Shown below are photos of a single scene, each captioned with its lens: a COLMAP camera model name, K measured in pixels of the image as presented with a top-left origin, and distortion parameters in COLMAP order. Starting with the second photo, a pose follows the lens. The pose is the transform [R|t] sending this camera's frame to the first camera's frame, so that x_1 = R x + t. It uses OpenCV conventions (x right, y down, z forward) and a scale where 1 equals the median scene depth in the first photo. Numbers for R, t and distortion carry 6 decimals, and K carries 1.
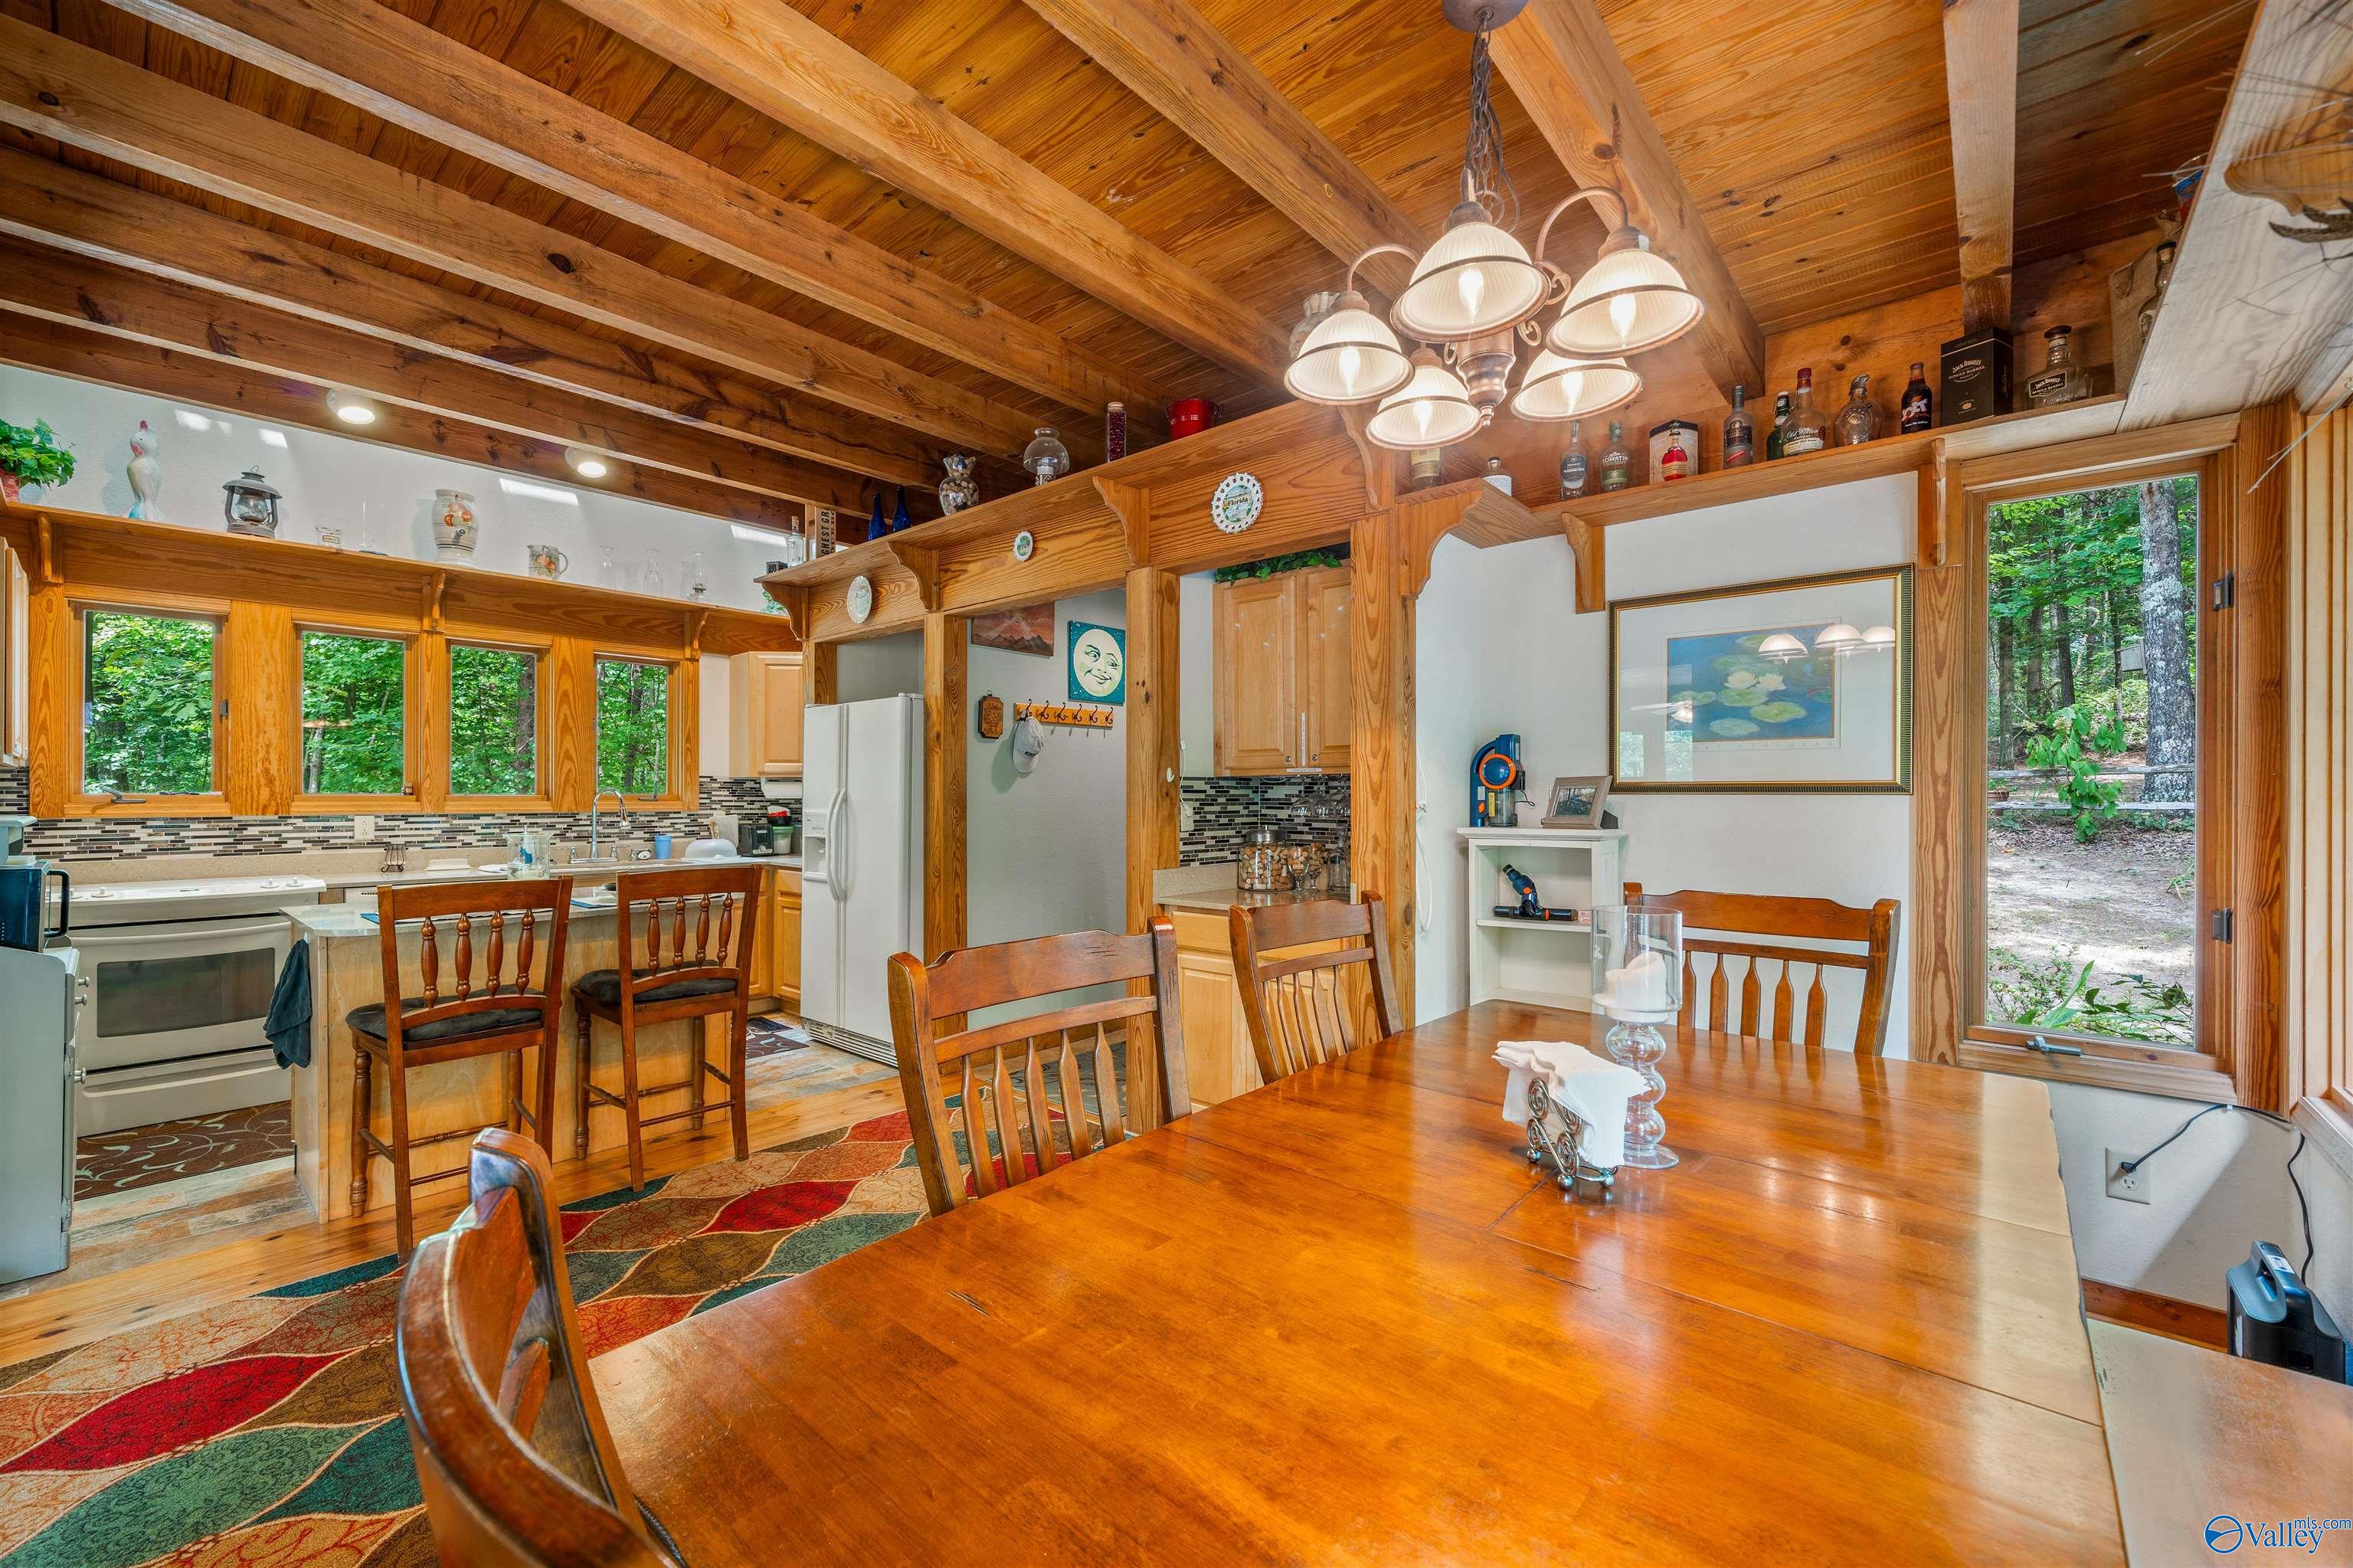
lens RADIAL K [[951.5, 0, 1083.0], [0, 951.5, 790.7], [0, 0, 1]] dist [0.002861, 0.000014]
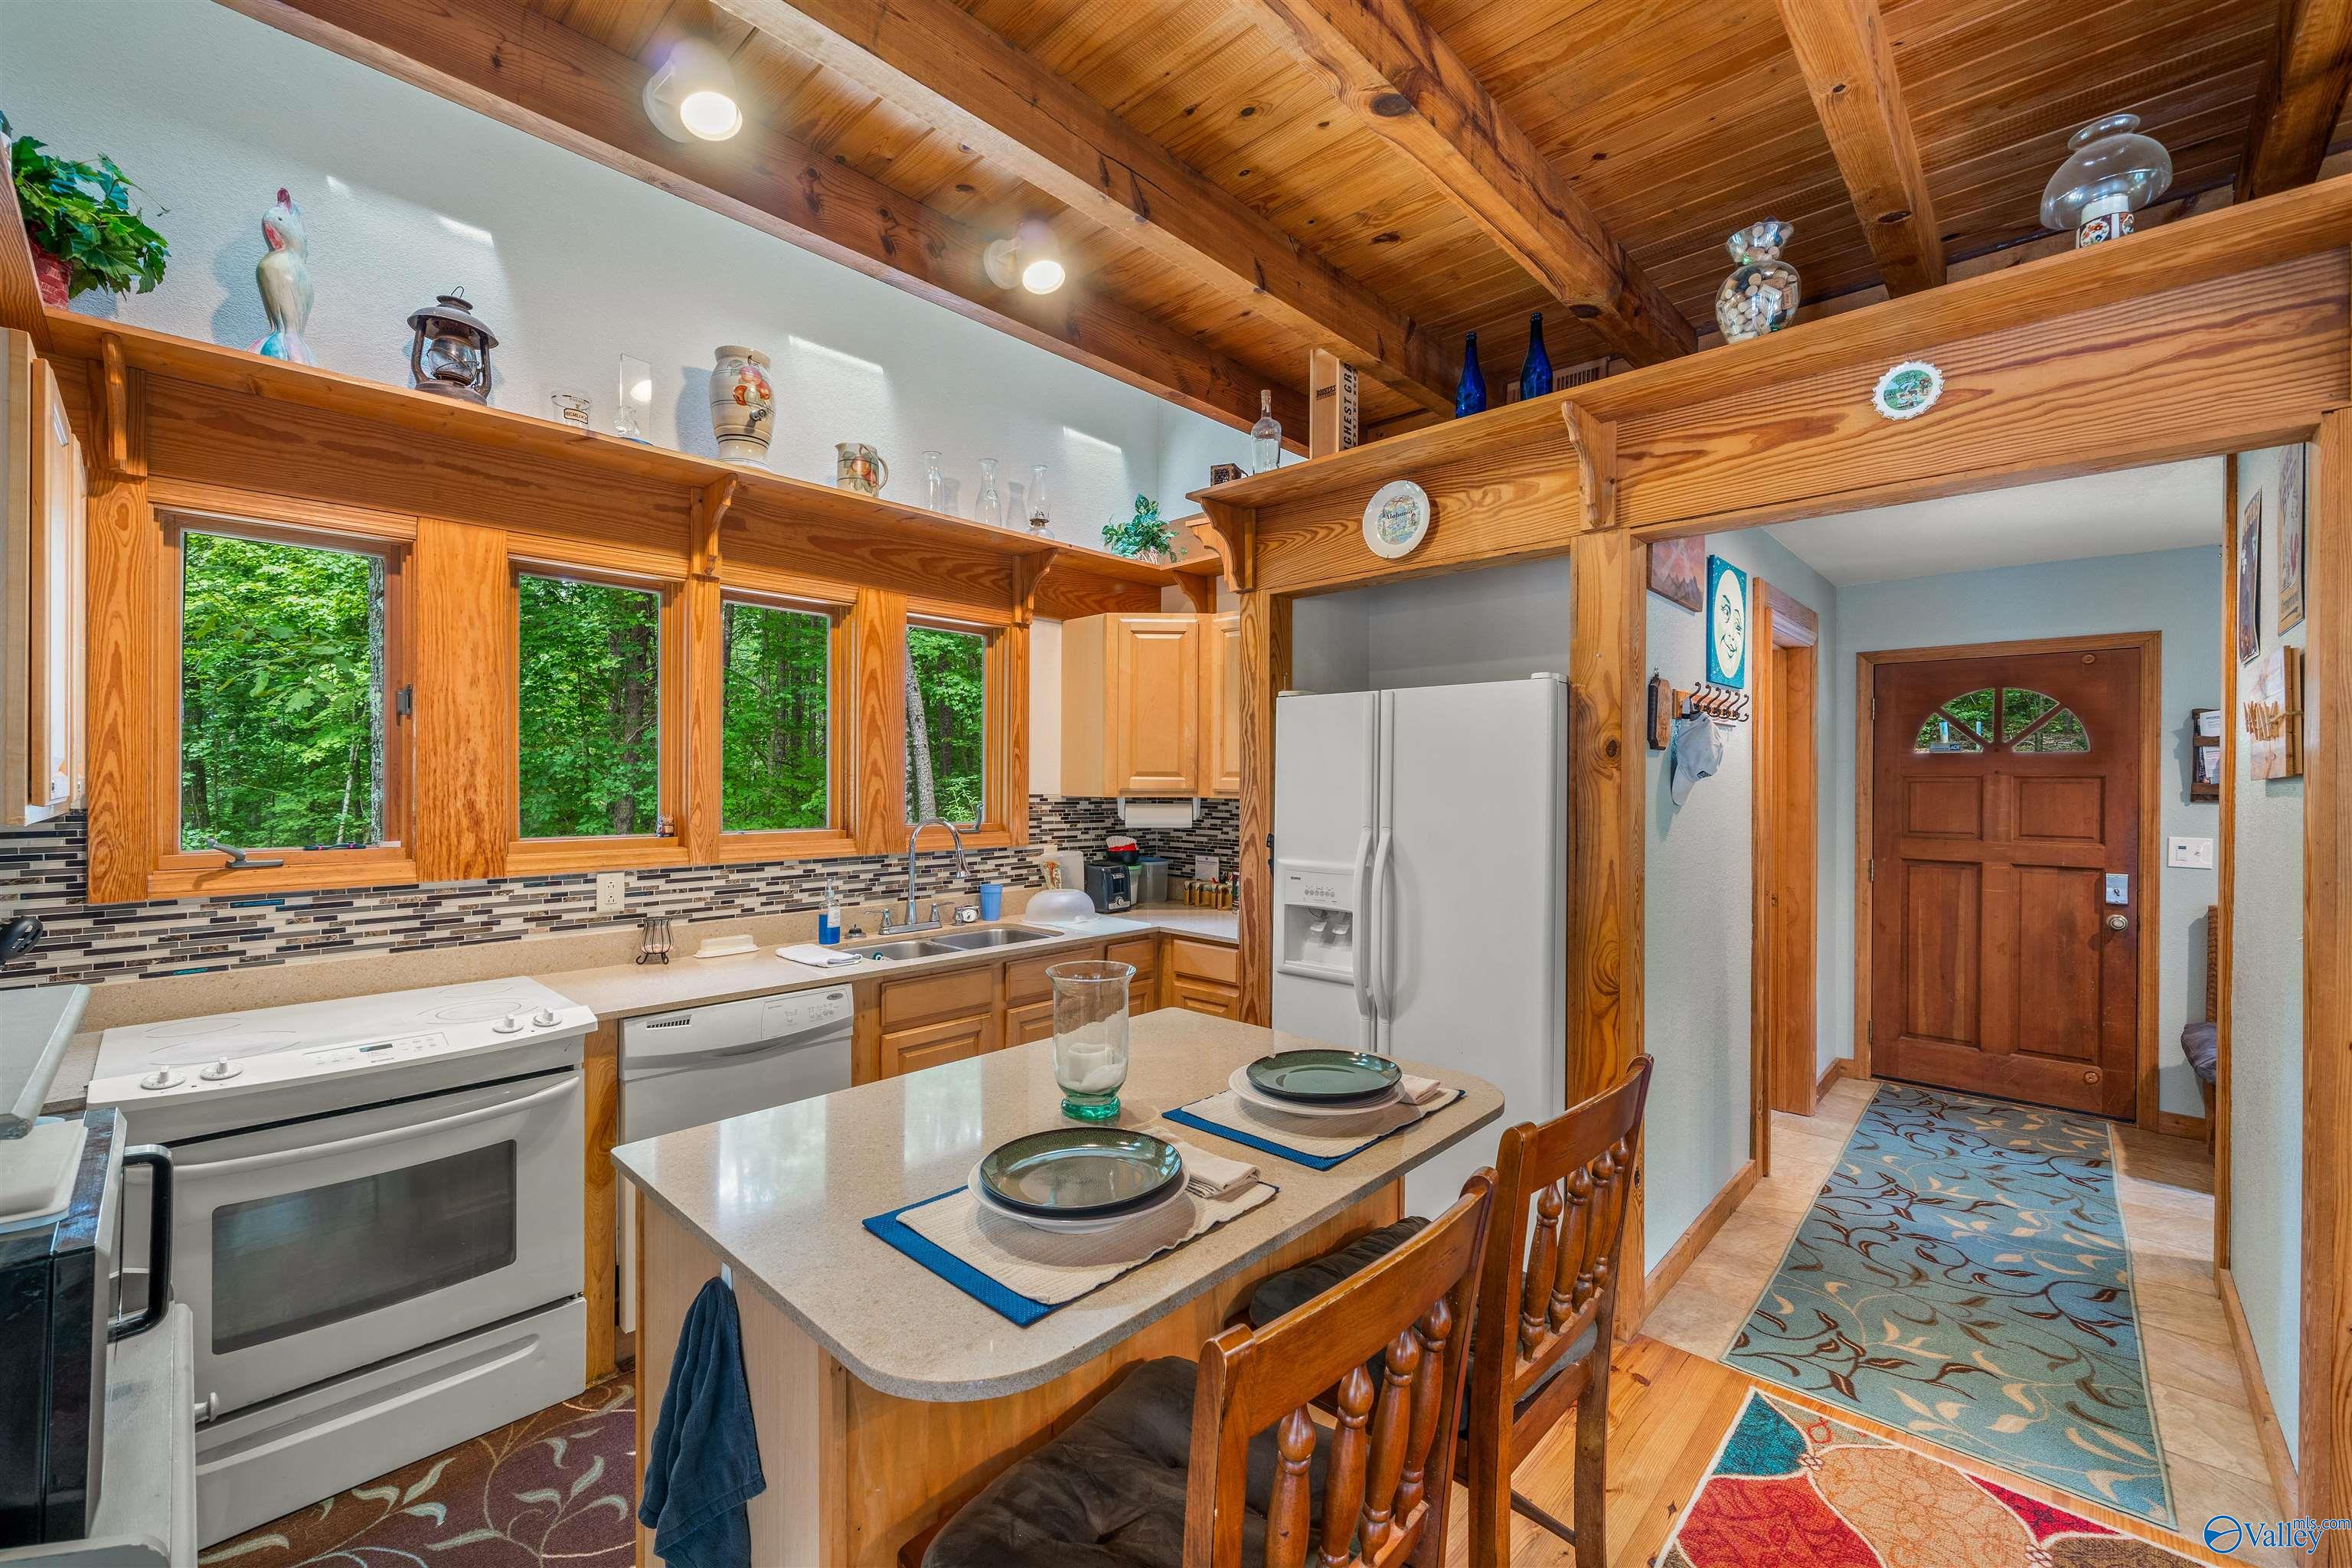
lens RADIAL K [[951.1, 0, 1074.2], [0, 951.1, 774.9], [0, 0, 1]] dist [0.002861, 0.000014]
pose [[0.999124, 0.002565, -0.041767, -0.418953], [-0.002434, 0.999992, 0.003184, -0.039272], [0.041774, -0.003080, 0.999122, 0.387901]]
